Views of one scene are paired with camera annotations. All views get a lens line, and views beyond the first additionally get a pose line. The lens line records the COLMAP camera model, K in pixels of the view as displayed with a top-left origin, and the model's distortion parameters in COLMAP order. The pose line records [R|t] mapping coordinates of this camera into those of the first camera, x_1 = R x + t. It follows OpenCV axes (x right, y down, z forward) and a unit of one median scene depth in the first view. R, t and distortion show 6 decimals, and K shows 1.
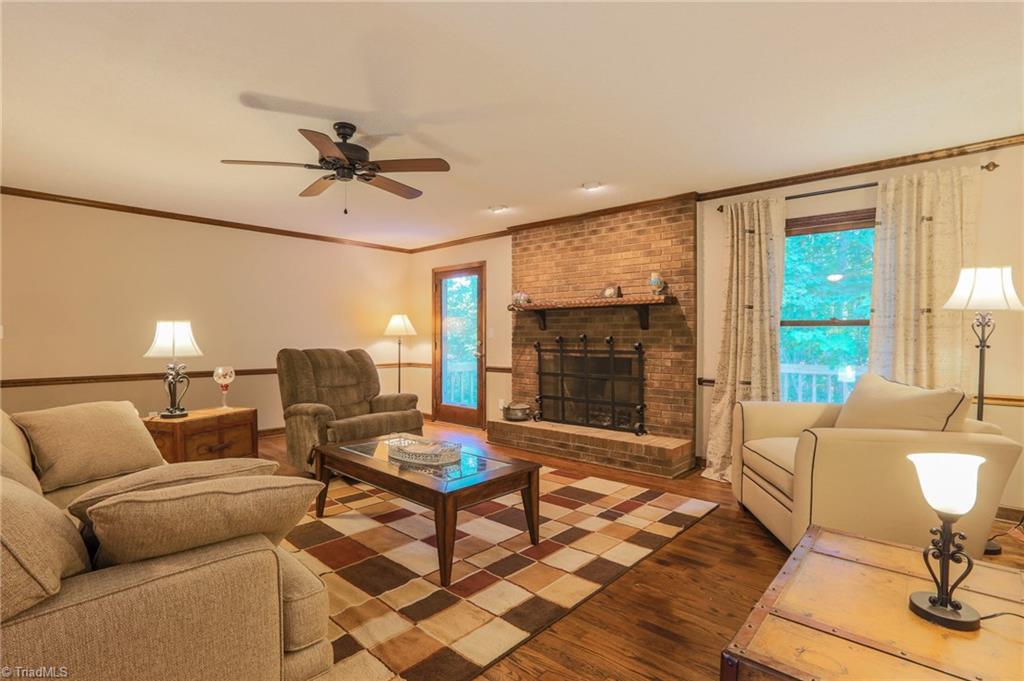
lens RADIAL K [[509.9, 0, 511.6], [0, 509.9, 343.5], [0, 0, 1]] dist [-0.045060, 0.015118]
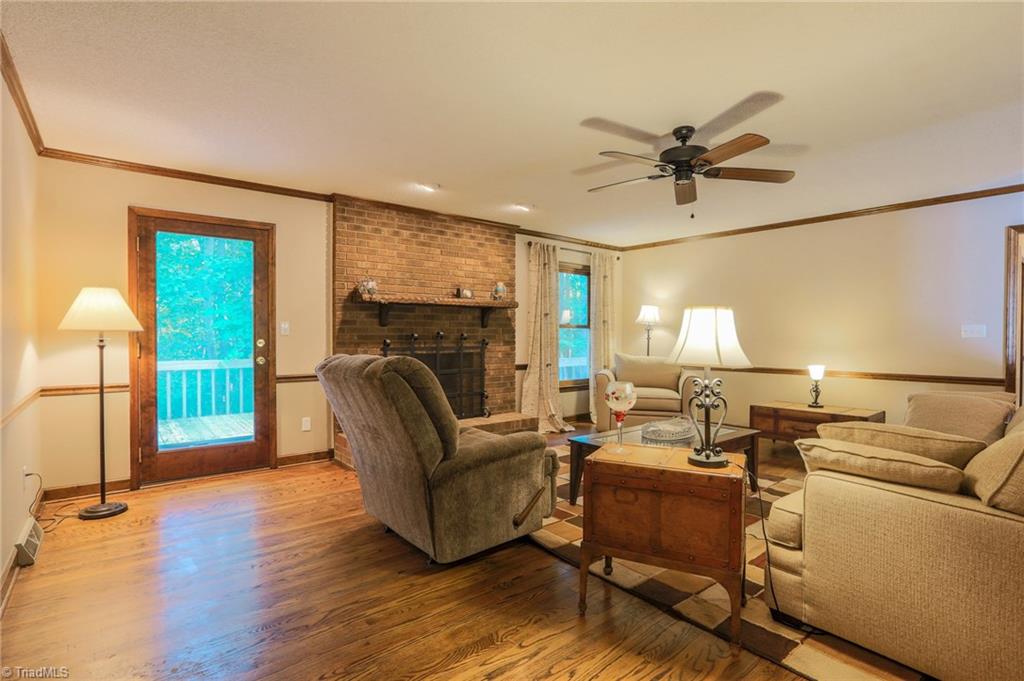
lens RADIAL K [[509.9, 0, 513.3], [0, 509.9, 337.8], [0, 0, 1]] dist [-0.045060, 0.015118]
pose [[0.136175, -0.009103, 0.990643, -0.864212], [0.008203, 0.999934, 0.008061, -0.012916], [-0.990651, 0.007029, 0.136241, 0.733884]]
